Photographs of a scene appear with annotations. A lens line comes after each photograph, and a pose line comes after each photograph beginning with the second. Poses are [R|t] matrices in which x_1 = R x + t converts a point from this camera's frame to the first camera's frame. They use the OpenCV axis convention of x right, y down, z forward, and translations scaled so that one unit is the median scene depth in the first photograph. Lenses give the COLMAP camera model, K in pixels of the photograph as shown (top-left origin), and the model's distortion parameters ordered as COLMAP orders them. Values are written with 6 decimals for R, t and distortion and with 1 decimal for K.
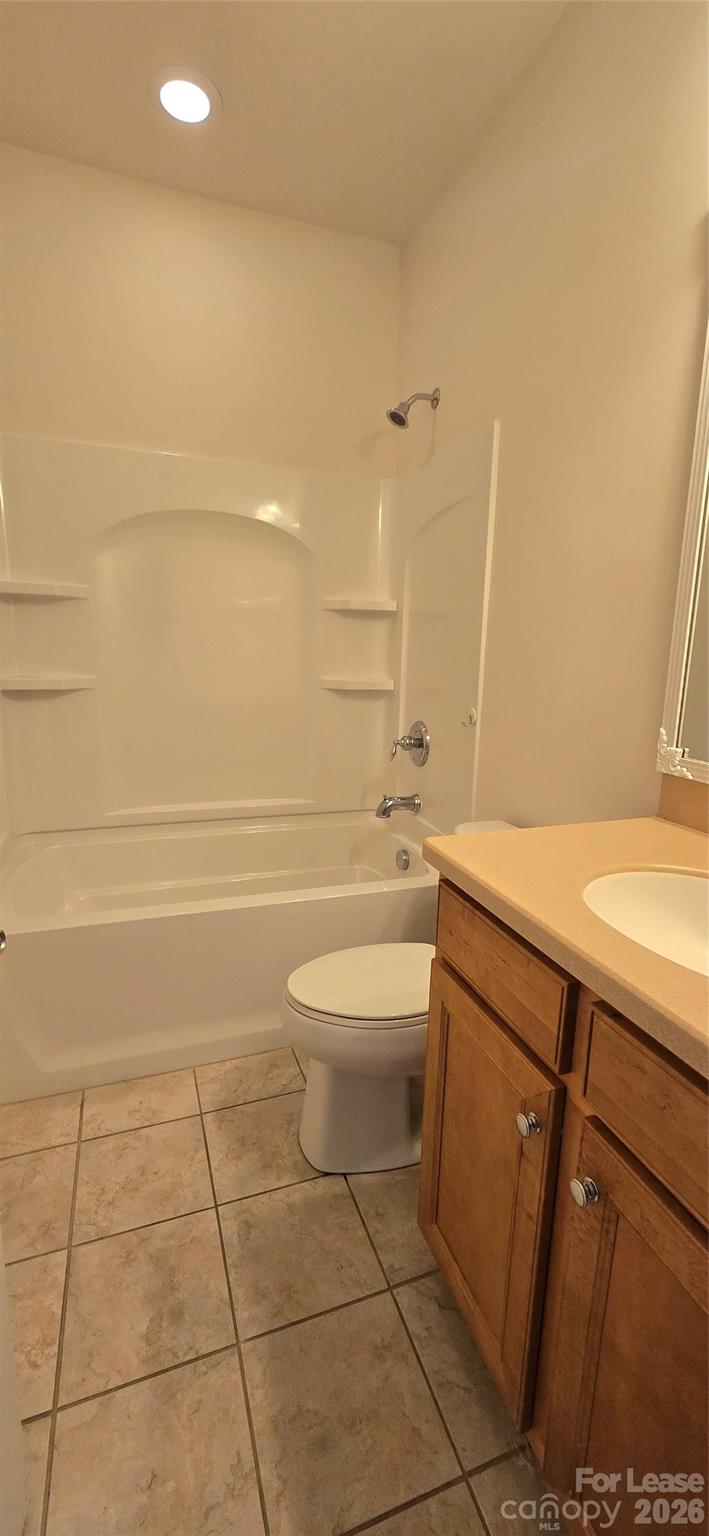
lens RADIAL K [[633.9, 0, 367.2], [0, 633.9, 771.3], [0, 0, 1]] dist [0.004515, 0.000245]
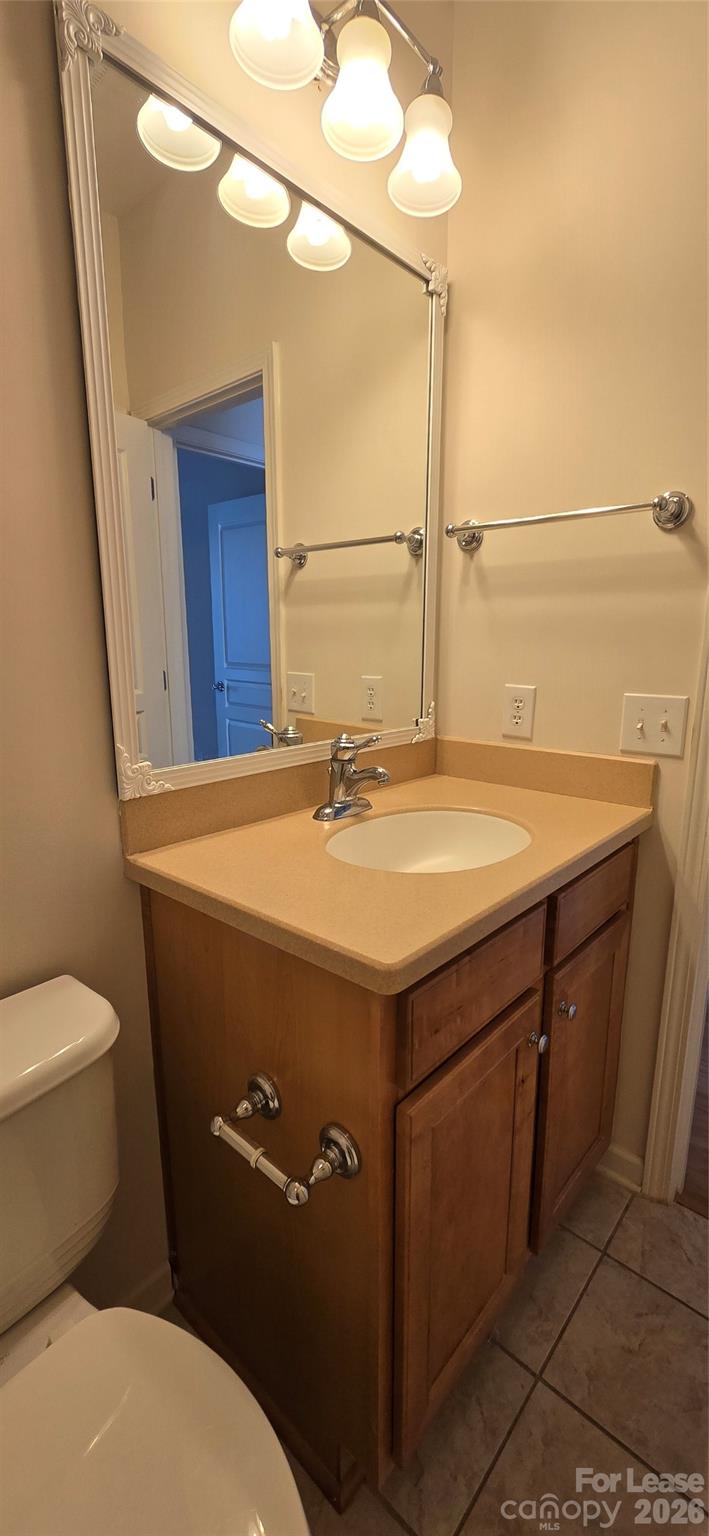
lens RADIAL K [[633.9, 0, 370.5], [0, 633.9, 763.3], [0, 0, 1]] dist [0.004515, 0.000245]
pose [[-0.479530, -0.209275, 0.852206, -0.367941], [0.167145, 0.931585, 0.322819, -0.269450], [-0.861460, 0.297243, -0.411744, 1.179158]]
